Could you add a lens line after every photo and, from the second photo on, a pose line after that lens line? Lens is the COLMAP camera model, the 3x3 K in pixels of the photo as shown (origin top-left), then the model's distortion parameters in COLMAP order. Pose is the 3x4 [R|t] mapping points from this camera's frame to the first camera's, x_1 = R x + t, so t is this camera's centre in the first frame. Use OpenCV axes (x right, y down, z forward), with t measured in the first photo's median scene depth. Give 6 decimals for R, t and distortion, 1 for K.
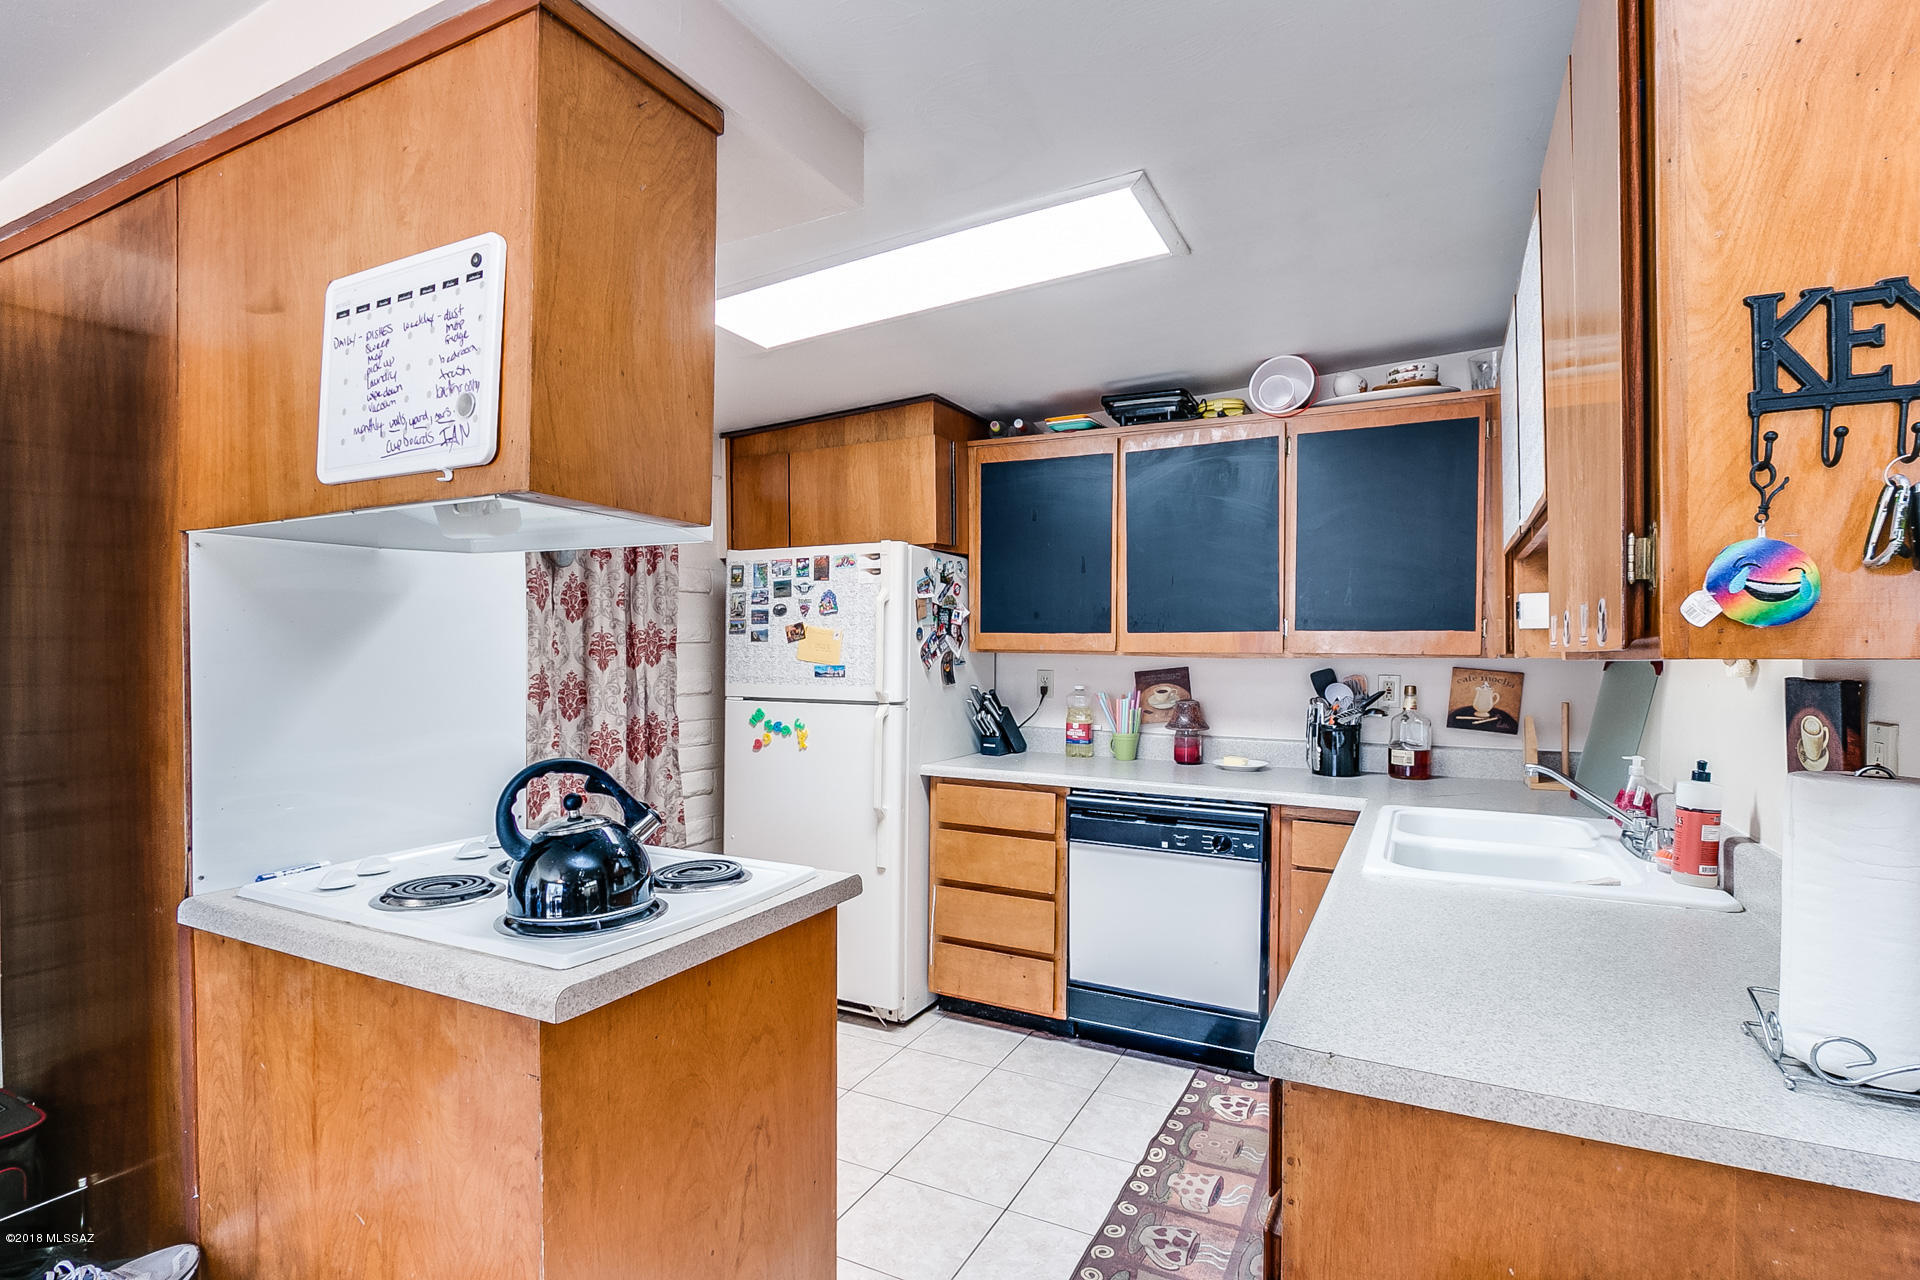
lens RADIAL K [[925.5, 0, 953.3], [0, 925.5, 637.6], [0, 0, 1]] dist [-0.002854, -0.000217]
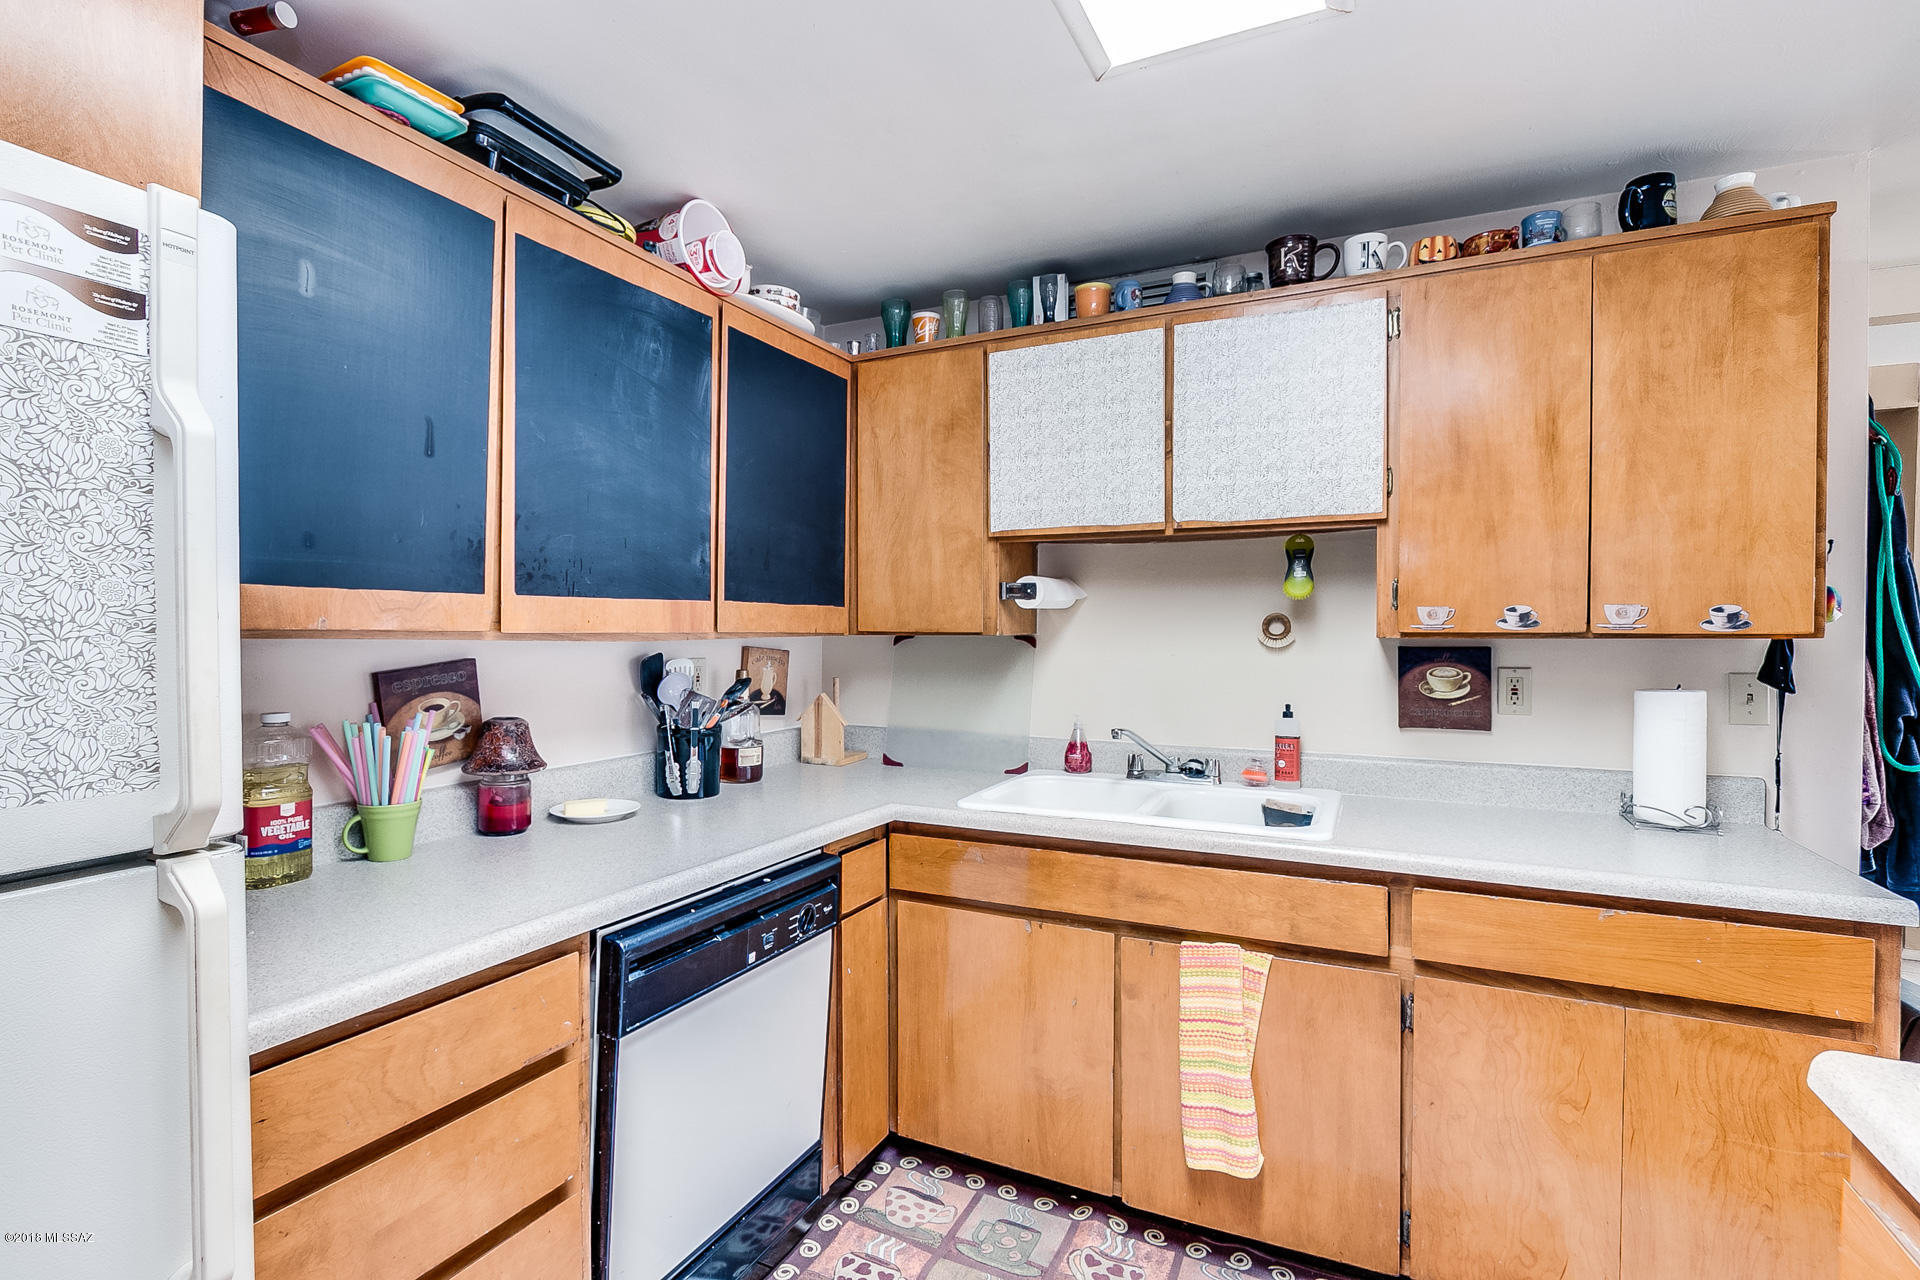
lens RADIAL K [[925.5, 0, 953.3], [0, 925.5, 637.6], [0, 0, 1]] dist [-0.002854, -0.000217]
pose [[-0.026185, -0.016554, 0.999520, -0.343538], [-0.015825, 0.999744, 0.016143, 0.006820], [-0.999532, -0.015395, -0.026441, 0.841326]]
